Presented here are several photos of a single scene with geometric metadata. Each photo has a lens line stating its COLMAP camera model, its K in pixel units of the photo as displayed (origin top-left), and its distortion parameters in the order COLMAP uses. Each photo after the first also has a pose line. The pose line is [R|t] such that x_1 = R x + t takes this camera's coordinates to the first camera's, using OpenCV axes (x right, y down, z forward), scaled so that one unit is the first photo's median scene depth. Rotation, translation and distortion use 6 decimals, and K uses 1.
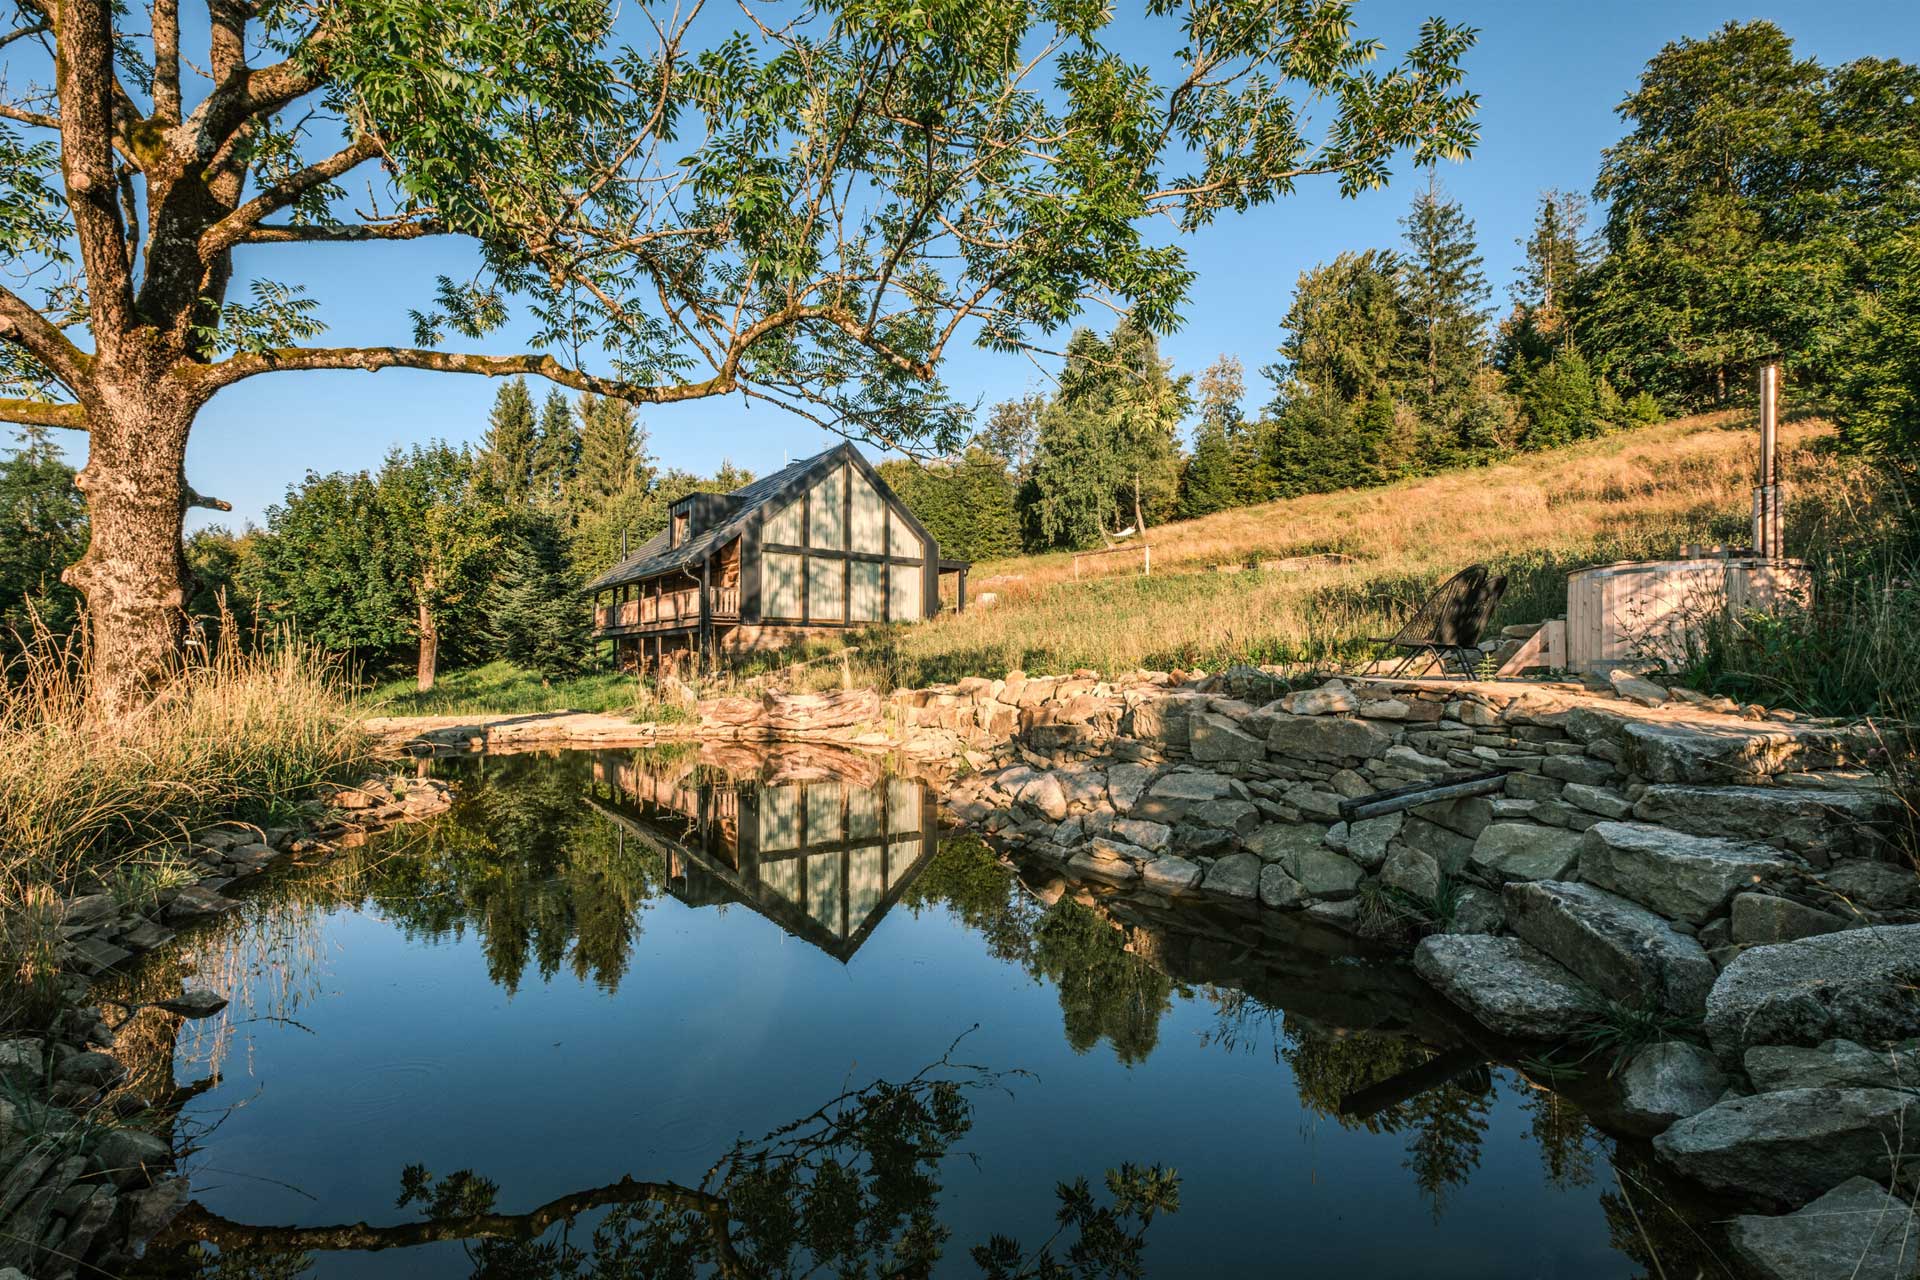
lens RADIAL K [[1617.6, 0, 959.9], [0, 1617.6, 642.8], [0, 0, 1]] dist [-0.039390, 0.000911]
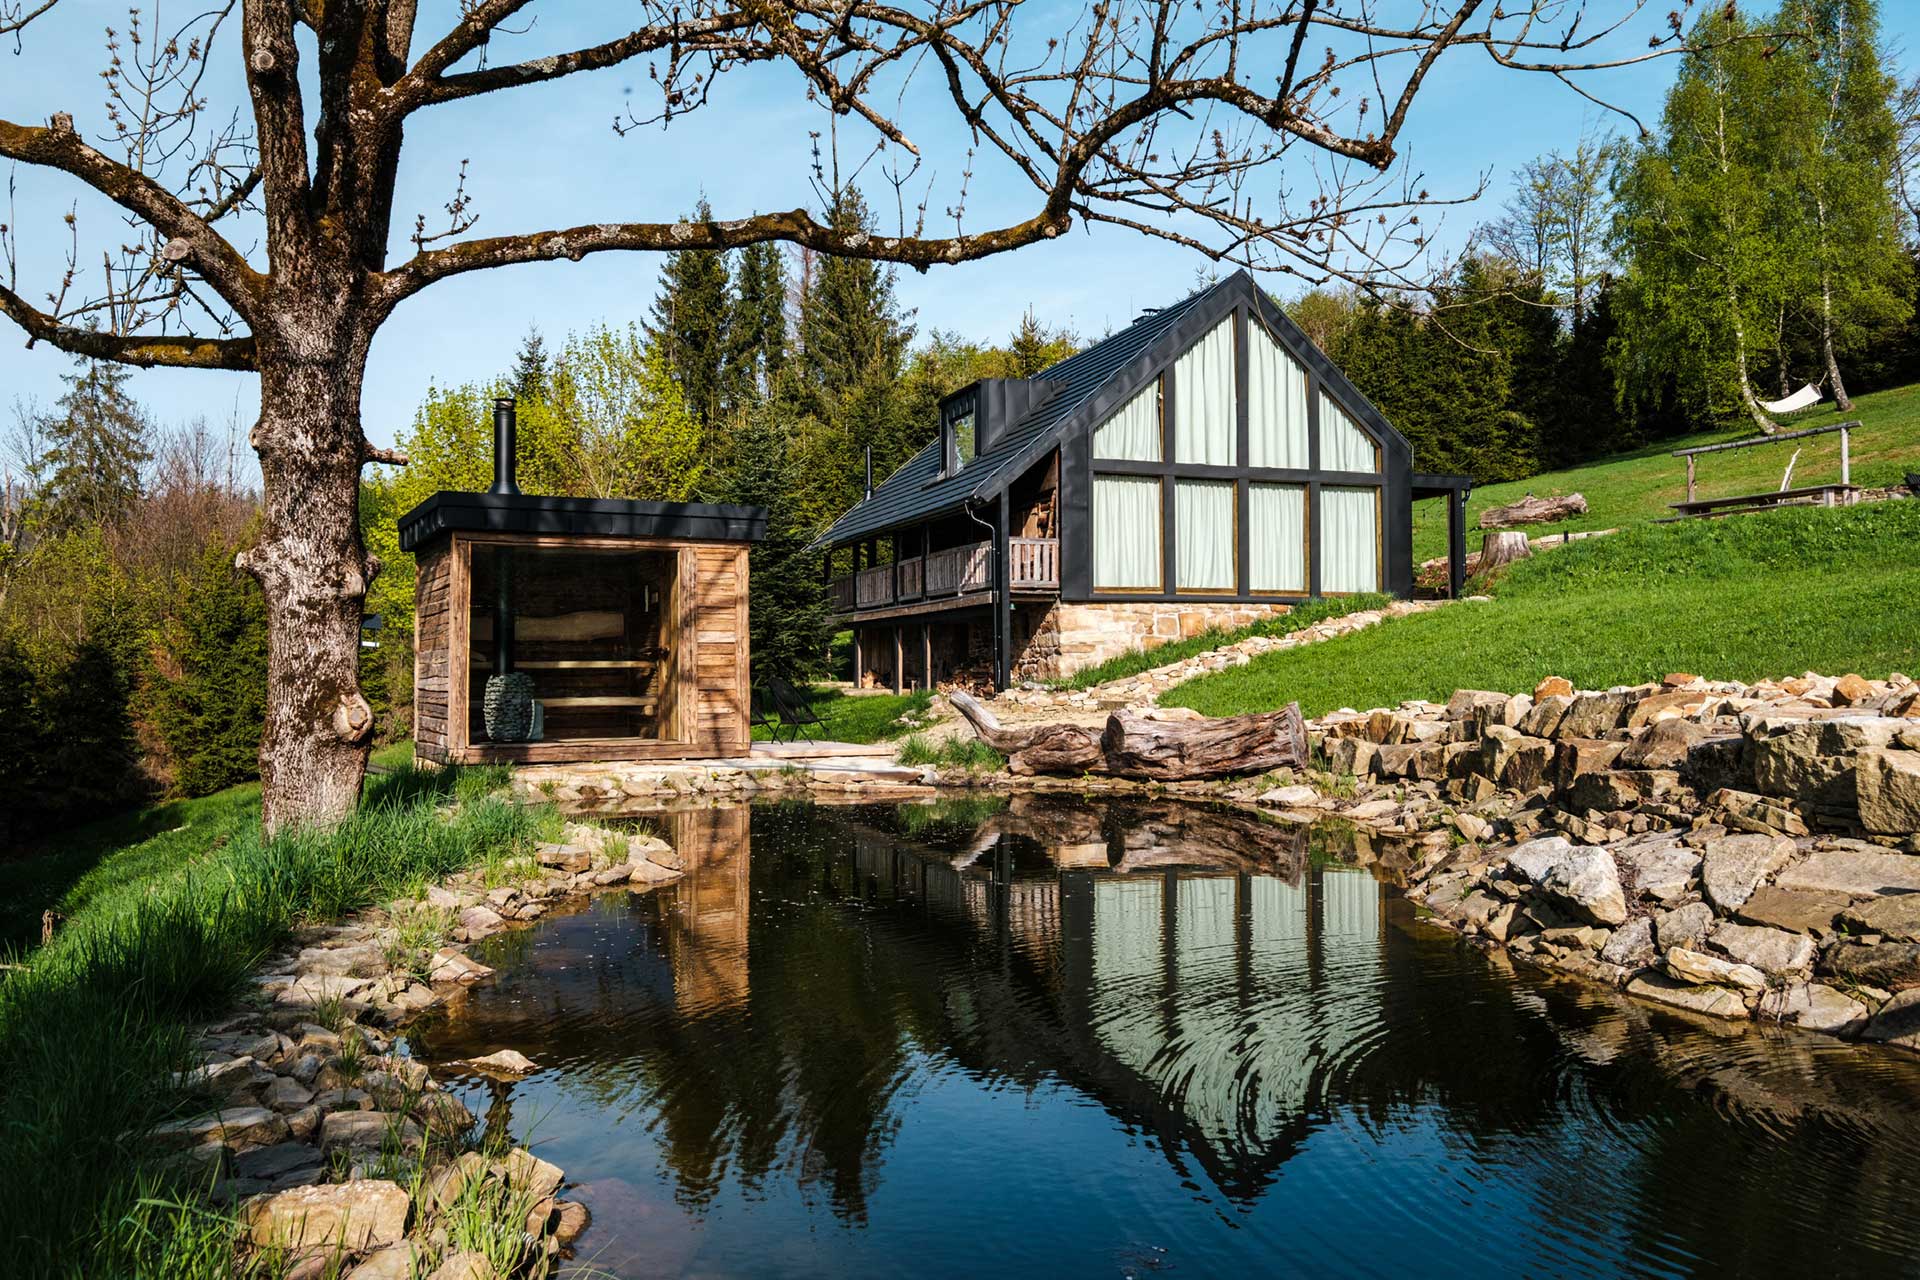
lens RADIAL K [[1617.6, 0, 958.4], [0, 1617.6, 643.5], [0, 0, 1]] dist [-0.039390, 0.000911]
pose [[0.962551, -0.010780, -0.270887, -0.010676], [0.010617, 0.999942, -0.002067, 0.004143], [0.270893, -0.000886, 0.962609, 0.356446]]
